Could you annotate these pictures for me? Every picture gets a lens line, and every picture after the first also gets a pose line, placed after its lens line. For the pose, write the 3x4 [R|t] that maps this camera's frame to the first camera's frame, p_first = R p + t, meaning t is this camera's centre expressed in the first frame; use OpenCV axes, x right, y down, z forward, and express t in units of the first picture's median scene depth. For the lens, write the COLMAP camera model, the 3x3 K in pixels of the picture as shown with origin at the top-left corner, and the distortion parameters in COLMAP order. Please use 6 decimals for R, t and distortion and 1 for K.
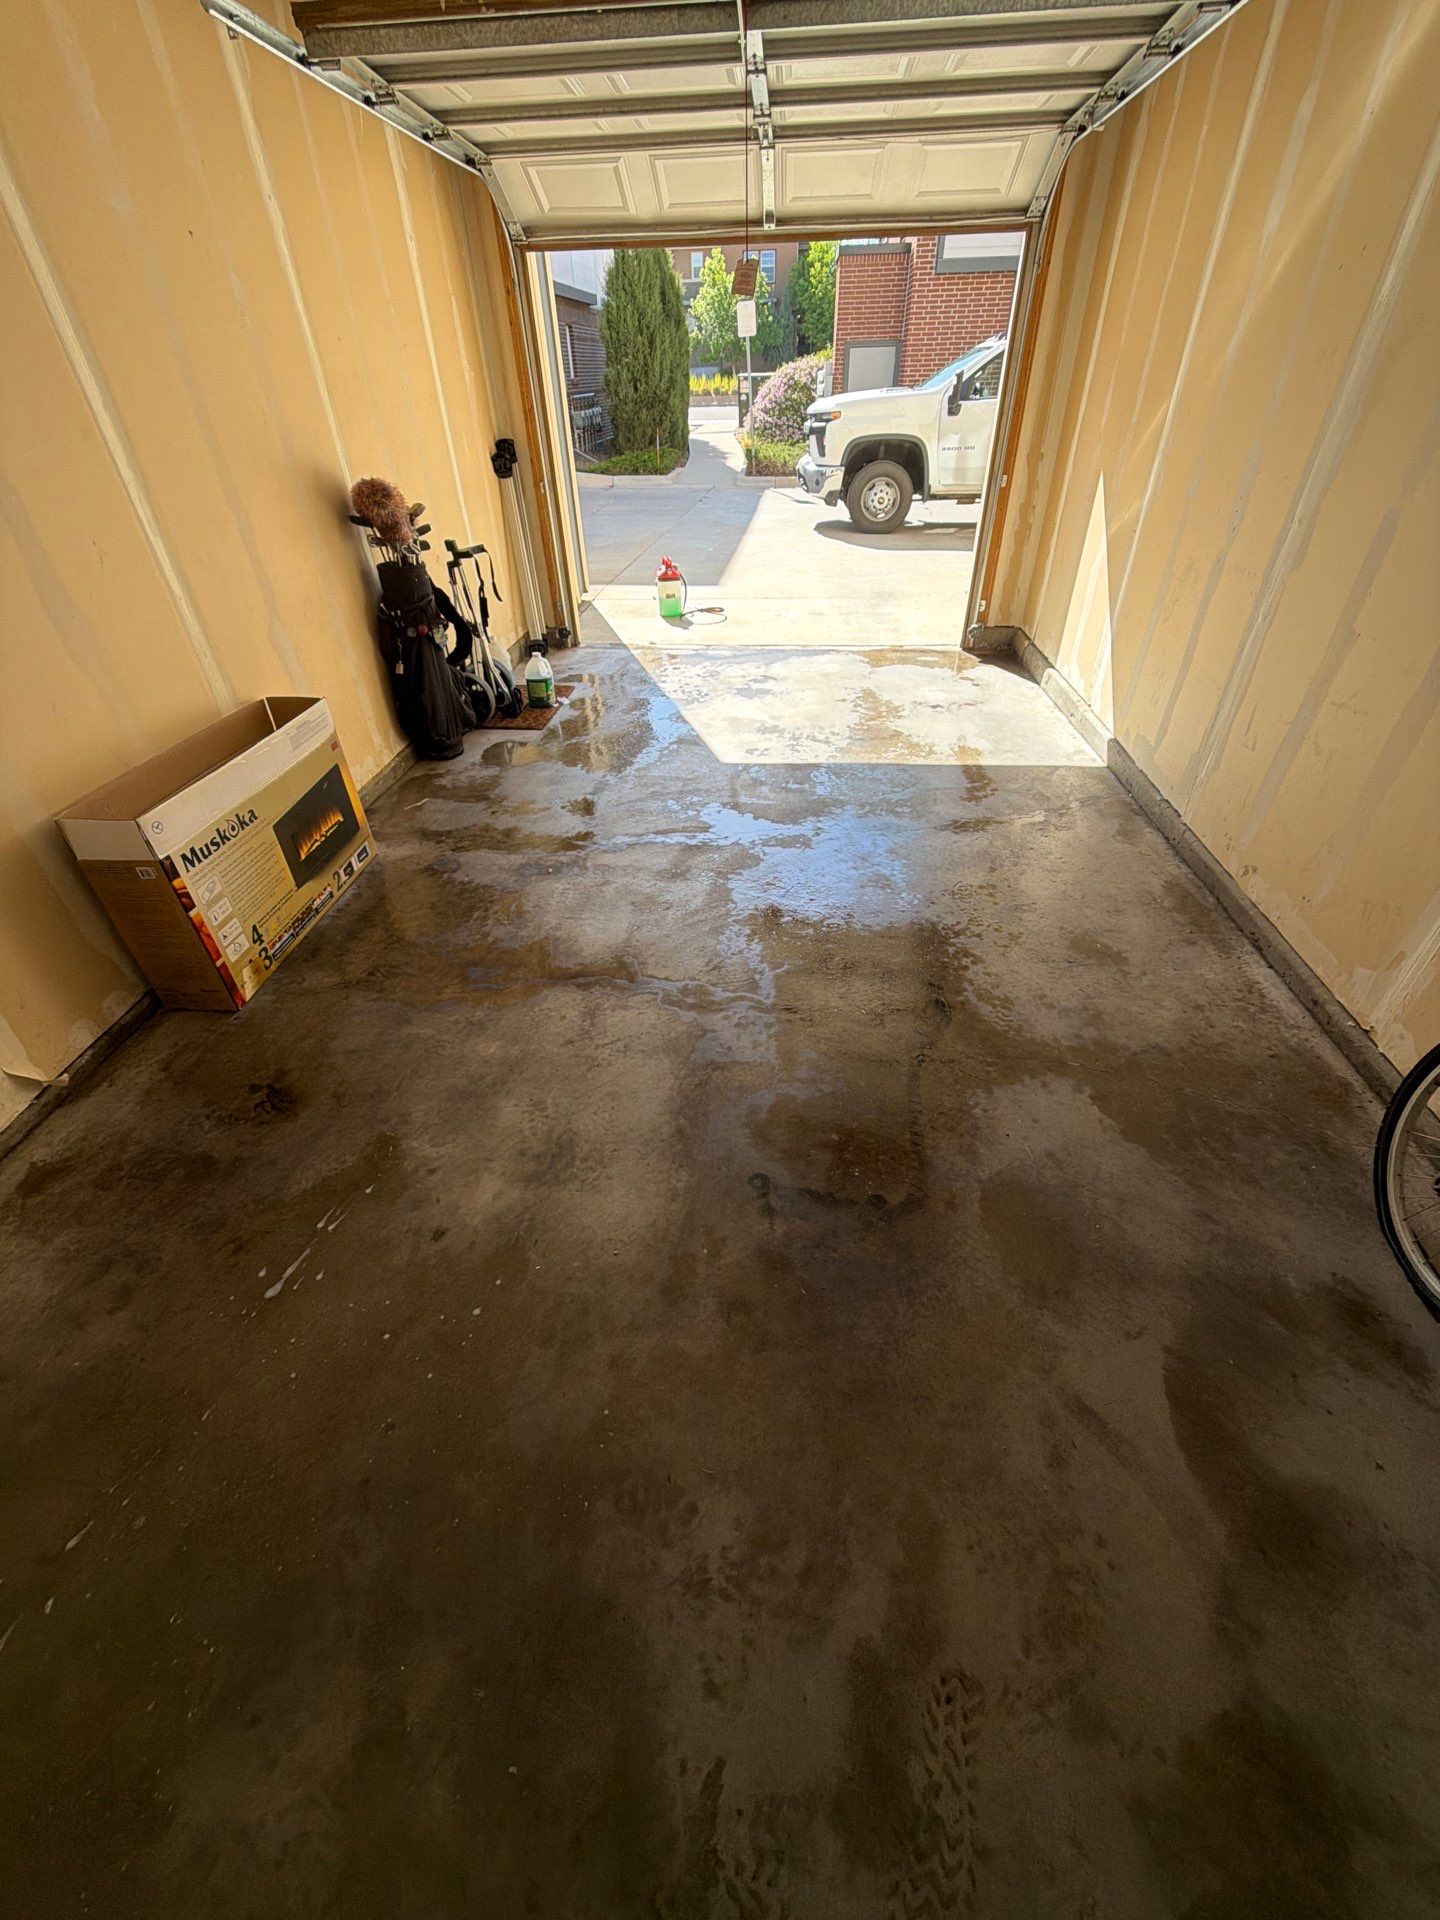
lens RADIAL K [[764.2, 0, 720.0], [0, 764.2, 960.0], [0, 0, 1]] dist [0.000532, 0.000000]
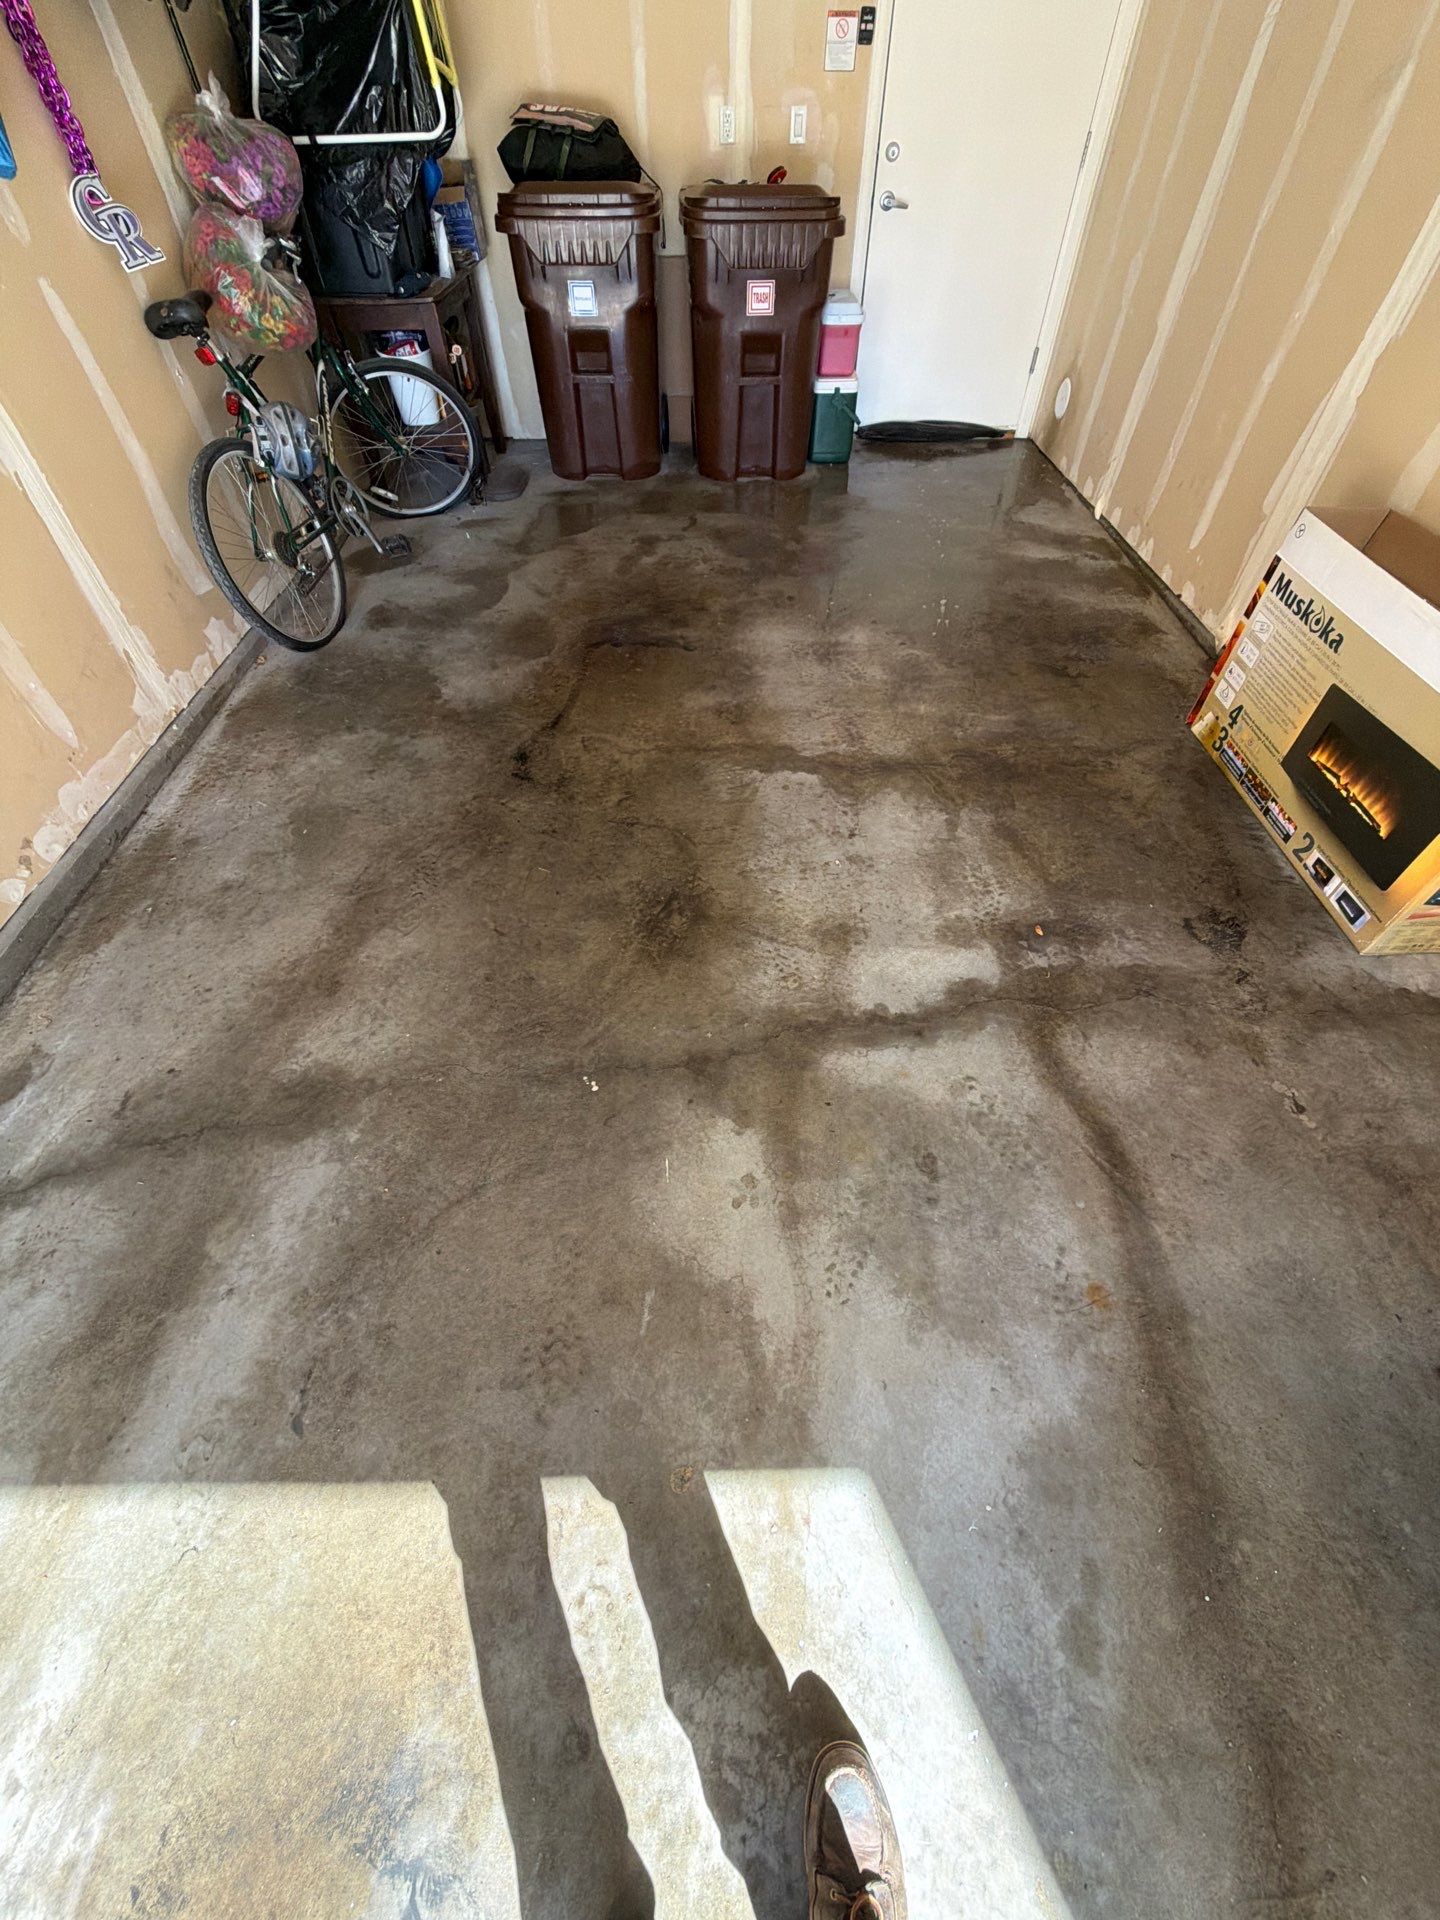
lens RADIAL K [[764.2, 0, 720.0], [0, 764.2, 960.0], [0, 0, 1]] dist [0.000532, 0.000000]
pose [[-0.994817, 0.091738, -0.043849, 0.087084], [-0.037914, 0.065464, 0.997134, -0.911063], [0.094346, 0.993629, -0.061646, 1.284001]]
